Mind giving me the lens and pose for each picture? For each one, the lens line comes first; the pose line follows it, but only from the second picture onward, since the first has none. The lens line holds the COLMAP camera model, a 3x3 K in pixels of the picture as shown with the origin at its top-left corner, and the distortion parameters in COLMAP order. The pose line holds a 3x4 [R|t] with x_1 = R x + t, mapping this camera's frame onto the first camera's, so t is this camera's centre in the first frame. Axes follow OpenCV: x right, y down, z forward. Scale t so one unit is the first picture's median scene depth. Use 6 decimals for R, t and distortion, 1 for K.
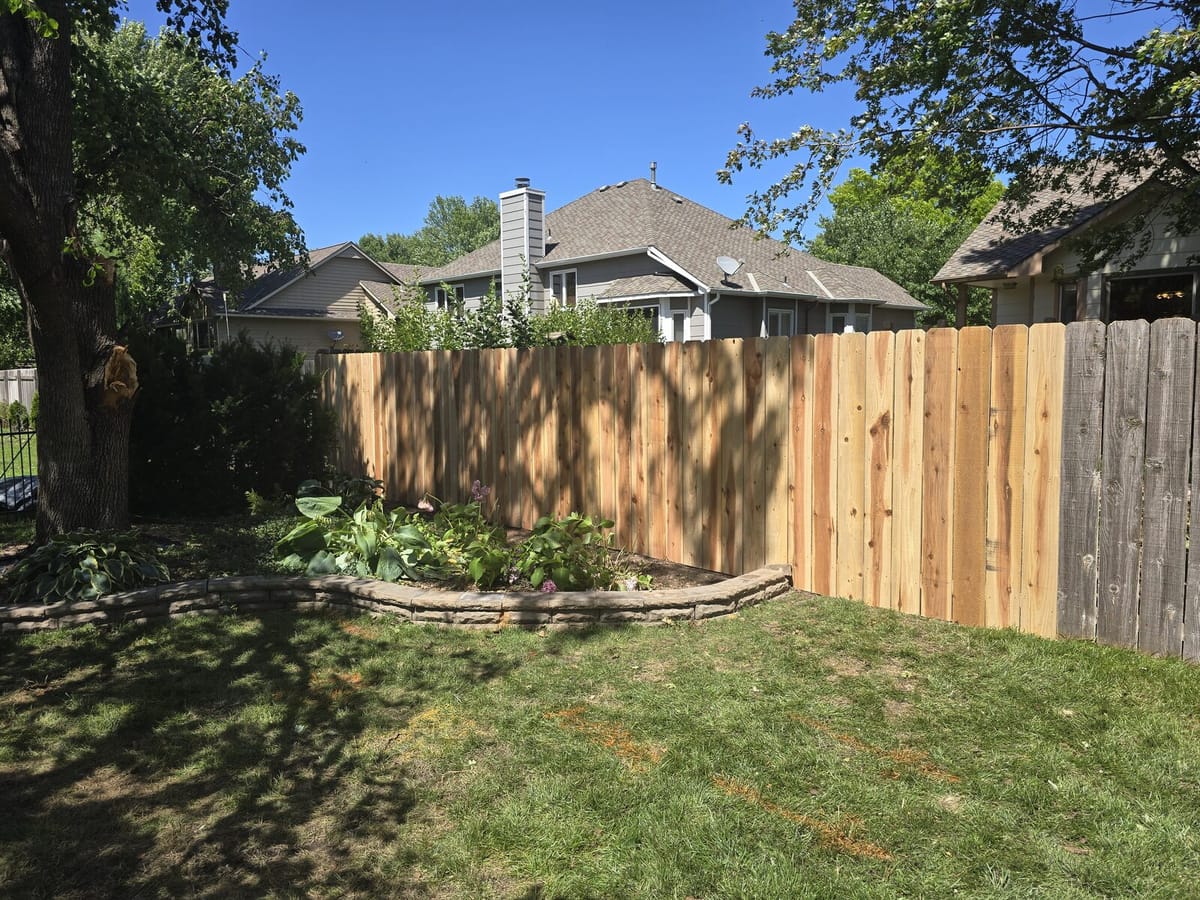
lens RADIAL K [[806.0, 0, 582.7], [0, 806.0, 431.5], [0, 0, 1]] dist [0.096858, -0.085712]
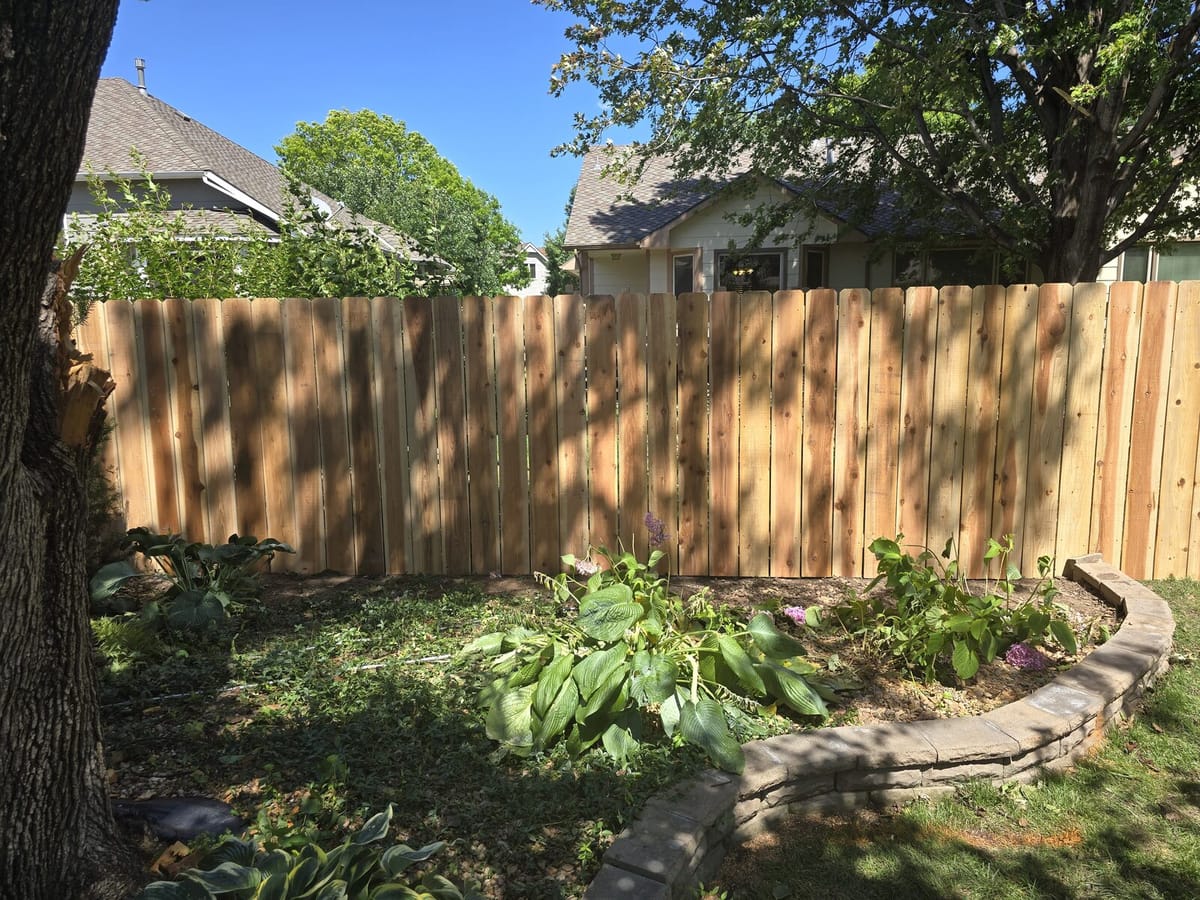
lens RADIAL K [[807.7, 0, 596.9], [0, 807.7, 443.5], [0, 0, 1]] dist [0.087014, -0.087698]
pose [[0.737393, -0.094488, 0.668822, -0.766827], [0.059629, 0.995408, 0.074885, -0.051592], [-0.672826, -0.015338, 0.739641, 0.778918]]
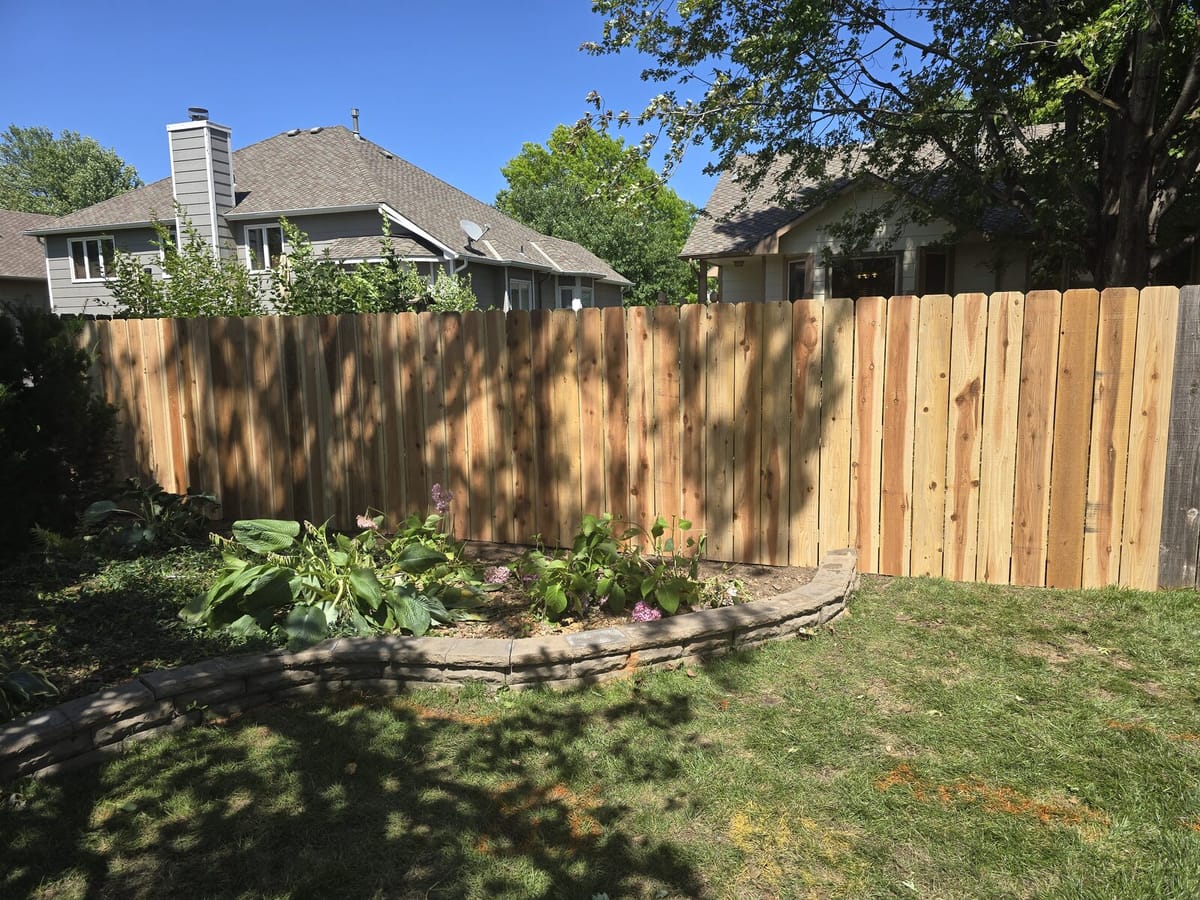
lens RADIAL K [[807.7, 0, 596.9], [0, 807.7, 443.5], [0, 0, 1]] dist [0.087014, -0.087698]
pose [[0.901411, -0.060737, 0.428683, -0.436273], [0.040699, 0.997614, 0.055765, -0.019660], [-0.431047, -0.032820, 0.901732, 0.318472]]
